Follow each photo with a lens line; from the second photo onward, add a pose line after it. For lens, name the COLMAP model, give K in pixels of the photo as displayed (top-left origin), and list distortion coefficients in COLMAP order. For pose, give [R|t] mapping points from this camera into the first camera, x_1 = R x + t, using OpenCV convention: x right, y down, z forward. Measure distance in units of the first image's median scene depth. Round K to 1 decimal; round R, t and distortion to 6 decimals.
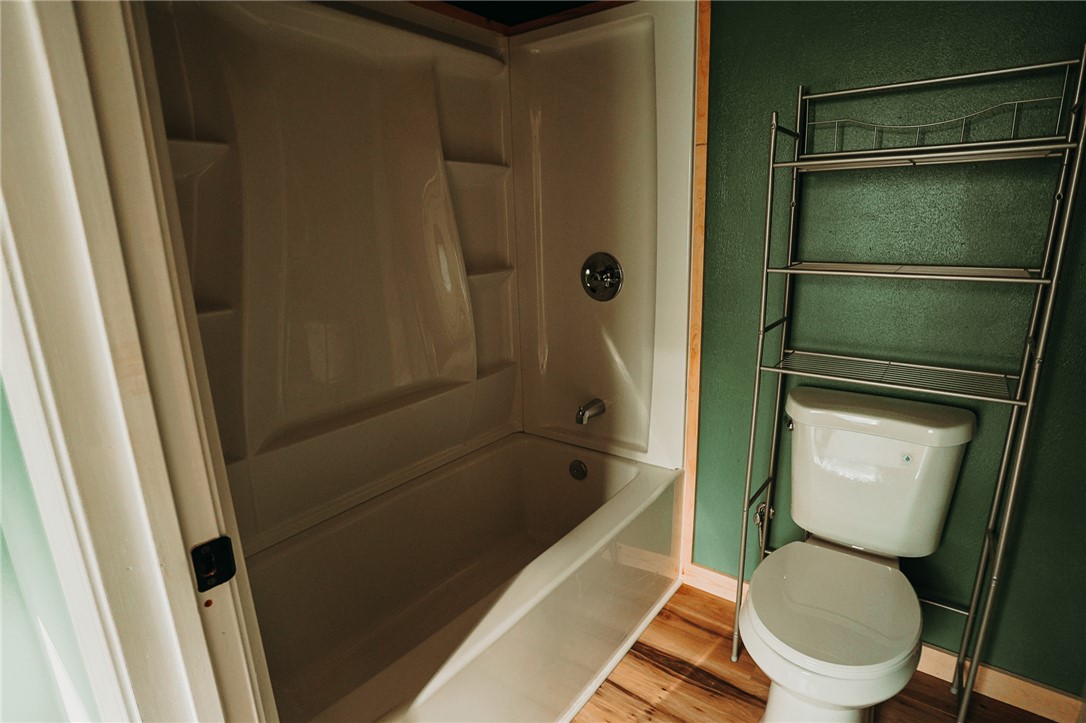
lens RADIAL K [[562.4, 0, 549.3], [0, 562.4, 364.4], [0, 0, 1]] dist [-0.078361, 0.030242]
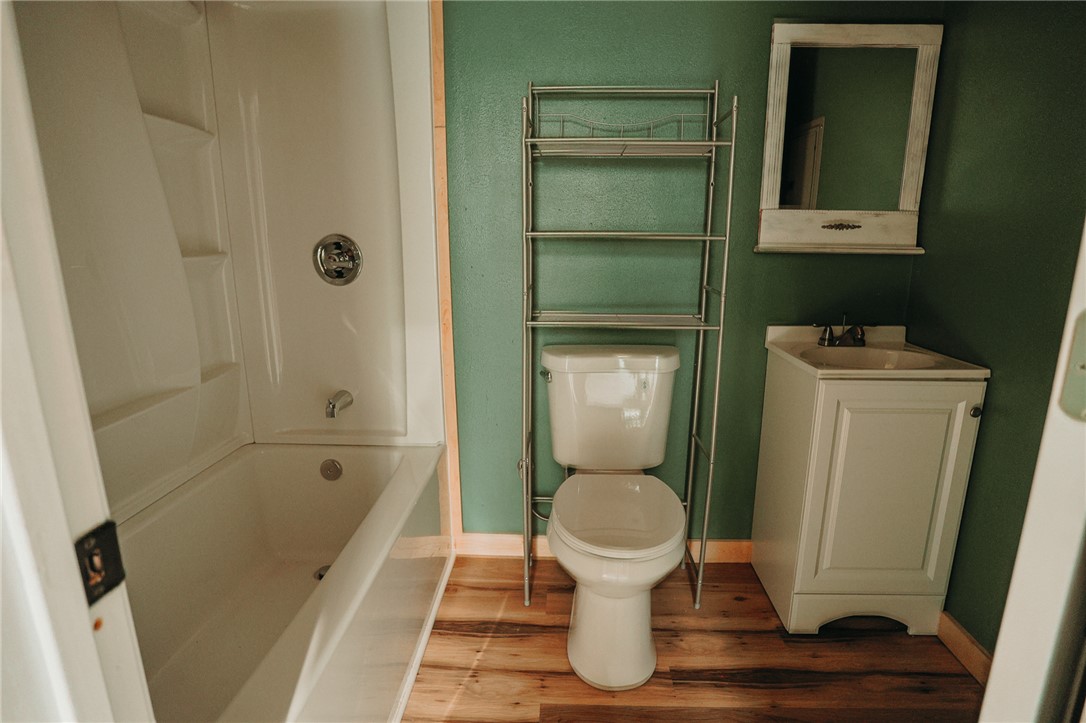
lens RADIAL K [[562.4, 0, 549.3], [0, 562.4, 364.4], [0, 0, 1]] dist [-0.078361, 0.030242]
pose [[0.819379, -0.105090, 0.563538, -0.186093], [0.123378, 0.992344, 0.005665, 0.067516], [-0.559818, 0.064887, 0.826071, 0.040661]]
